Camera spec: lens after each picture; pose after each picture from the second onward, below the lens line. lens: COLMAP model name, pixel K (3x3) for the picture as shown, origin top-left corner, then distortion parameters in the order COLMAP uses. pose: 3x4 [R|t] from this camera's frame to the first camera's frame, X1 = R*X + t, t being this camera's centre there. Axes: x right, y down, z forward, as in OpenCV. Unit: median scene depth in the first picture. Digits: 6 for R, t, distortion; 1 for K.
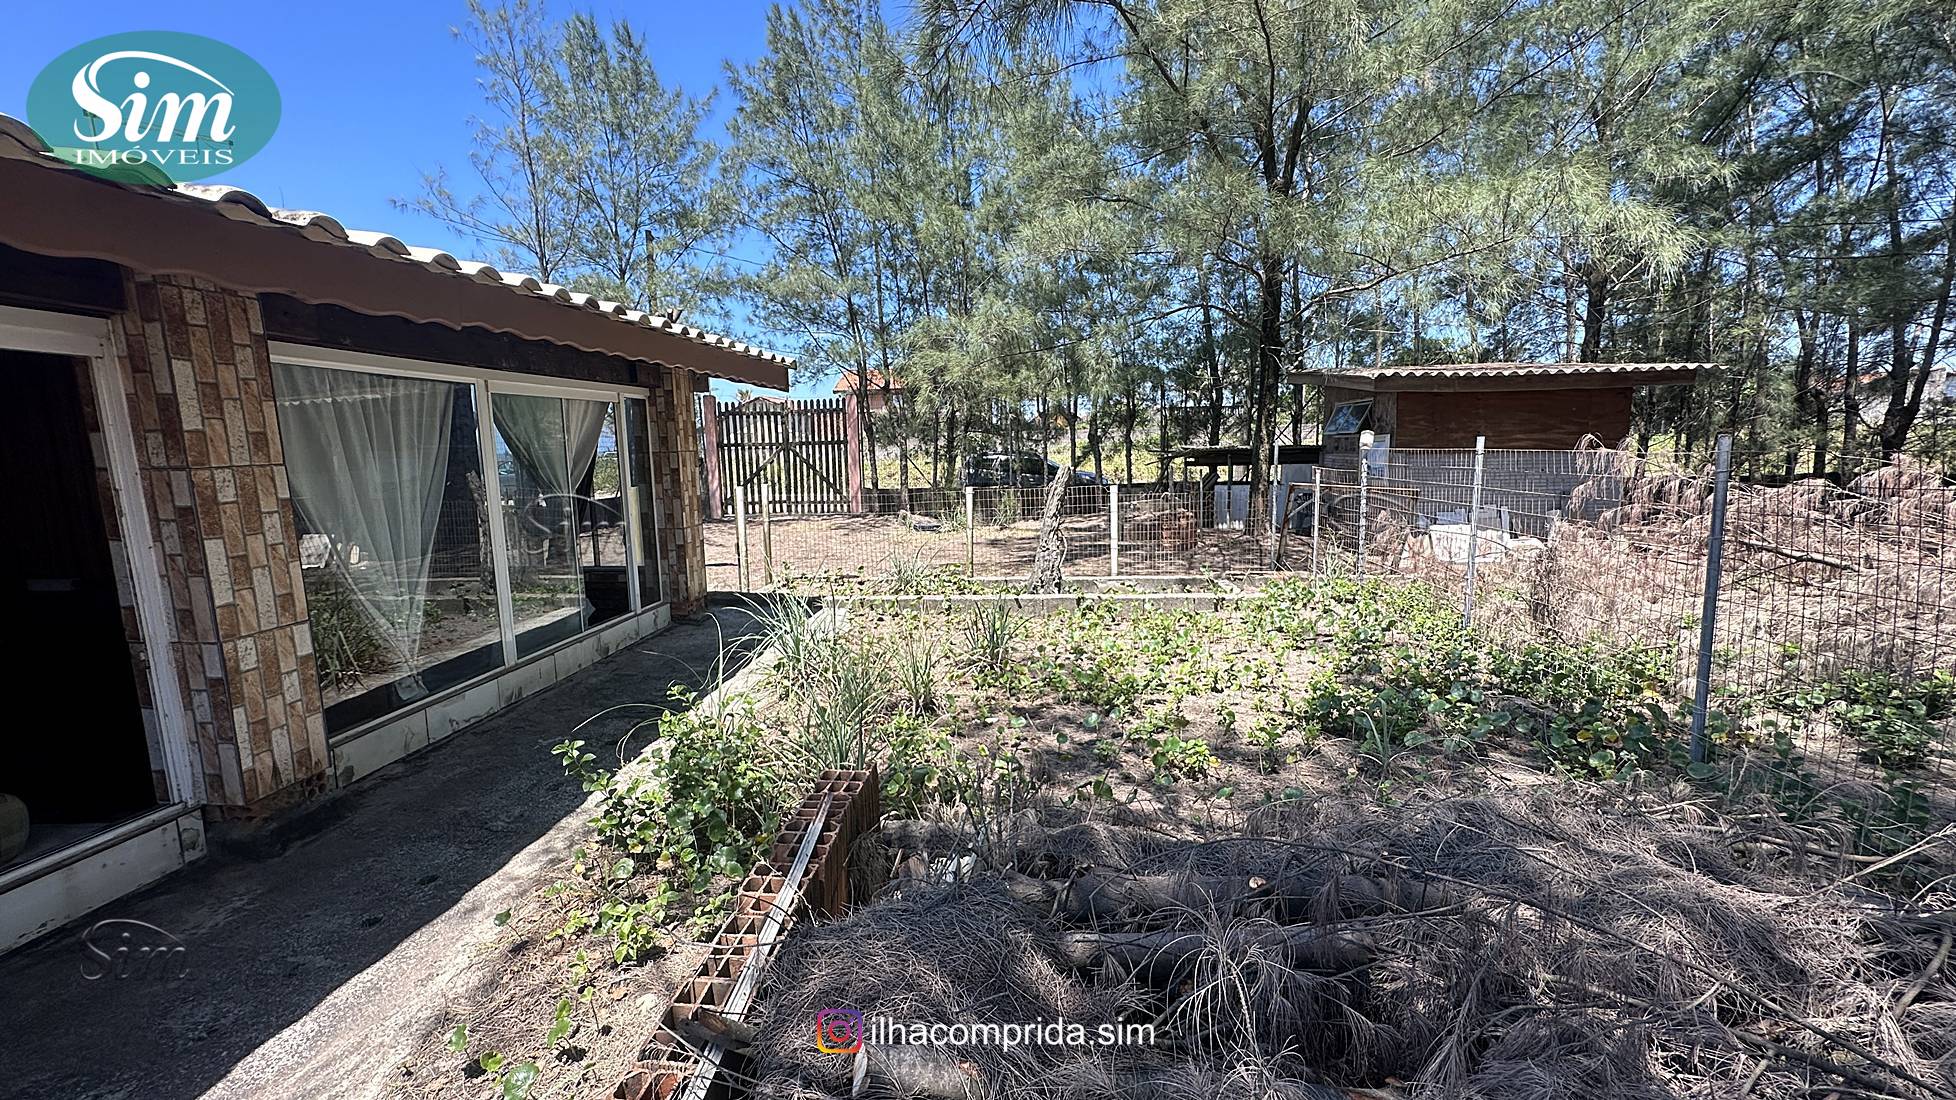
lens RADIAL K [[787.0, 0, 979.8], [0, 787.0, 553.5], [0, 0, 1]] dist [-0.001314, 0.000007]
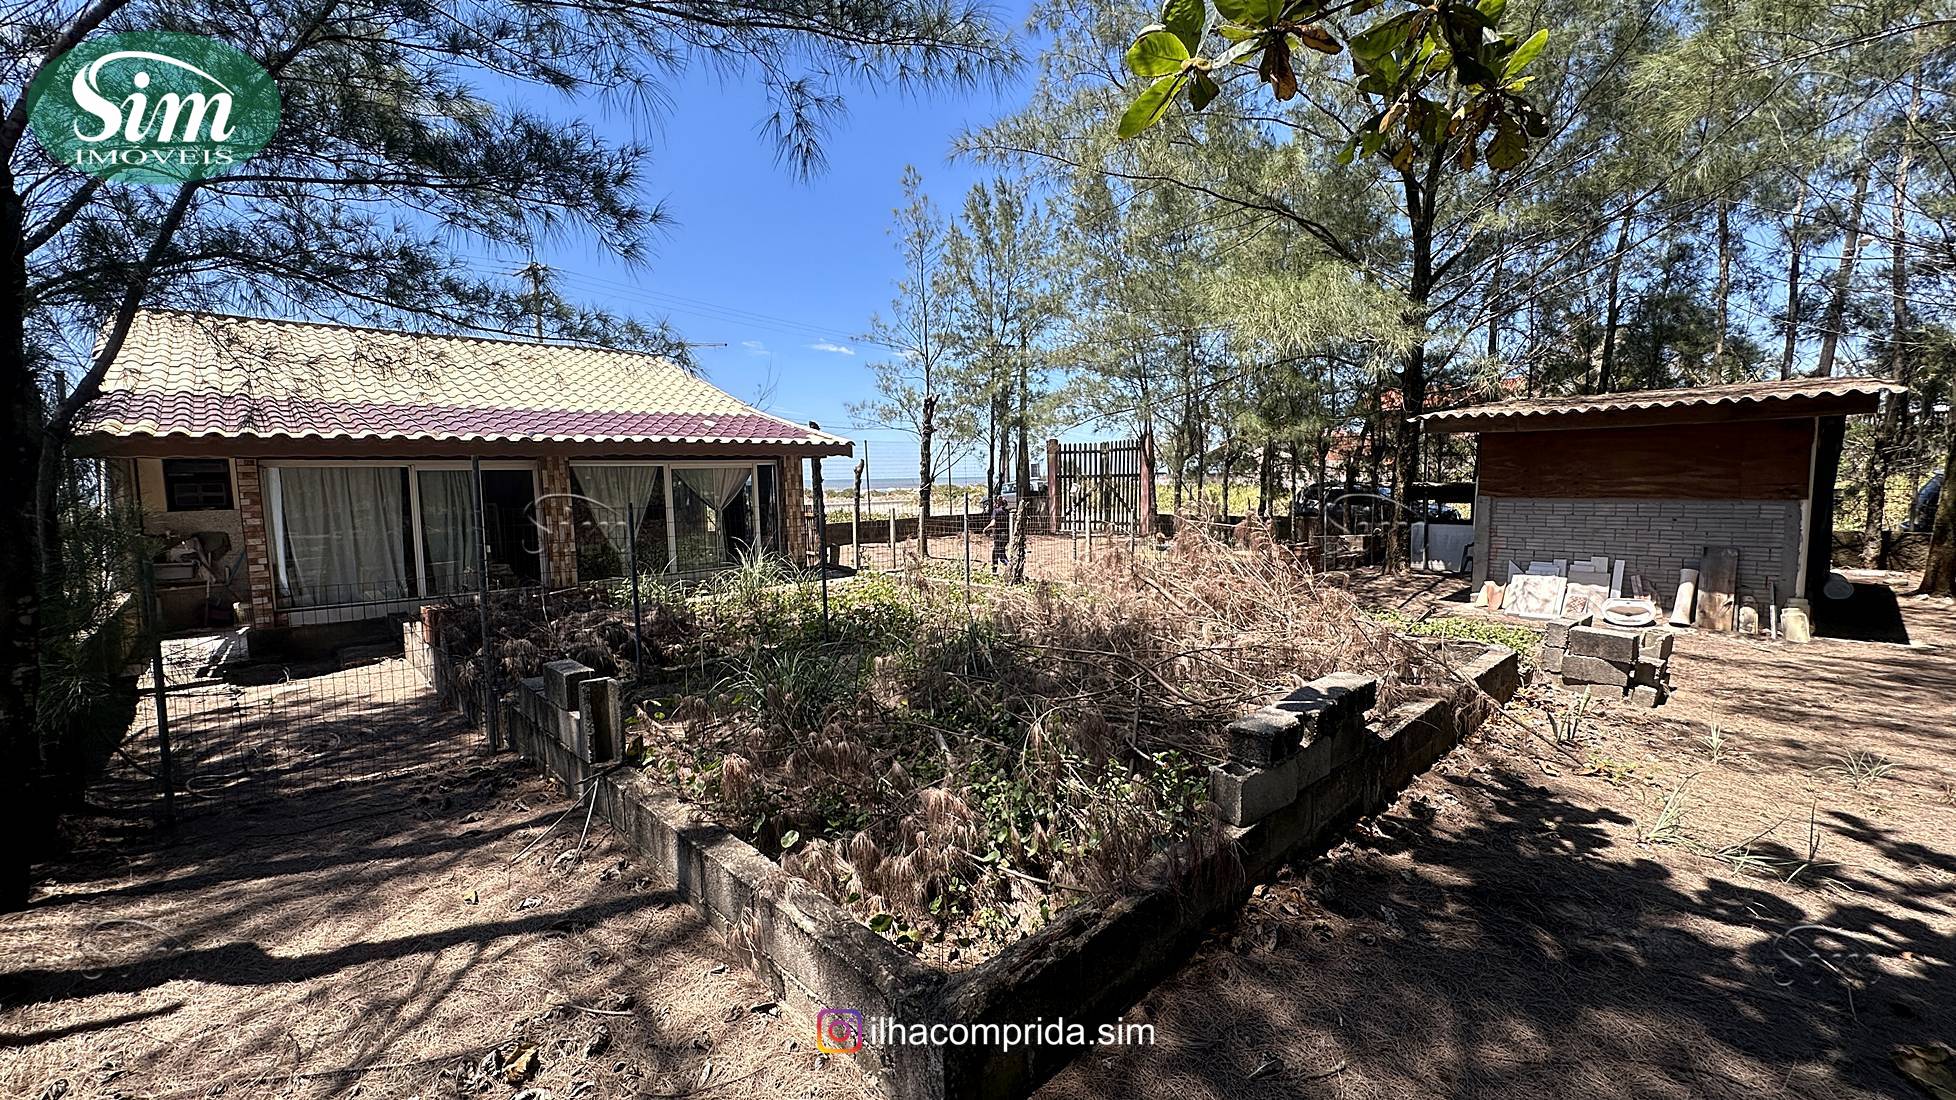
lens RADIAL K [[787.0, 0, 980.2], [0, 787.0, 546.5], [0, 0, 1]] dist [-0.001314, 0.000007]
pose [[0.763373, 0.065401, -0.642639, 0.693041], [-0.084732, 0.996403, 0.000752, -0.014802], [0.640377, 0.053878, 0.766169, -0.120259]]
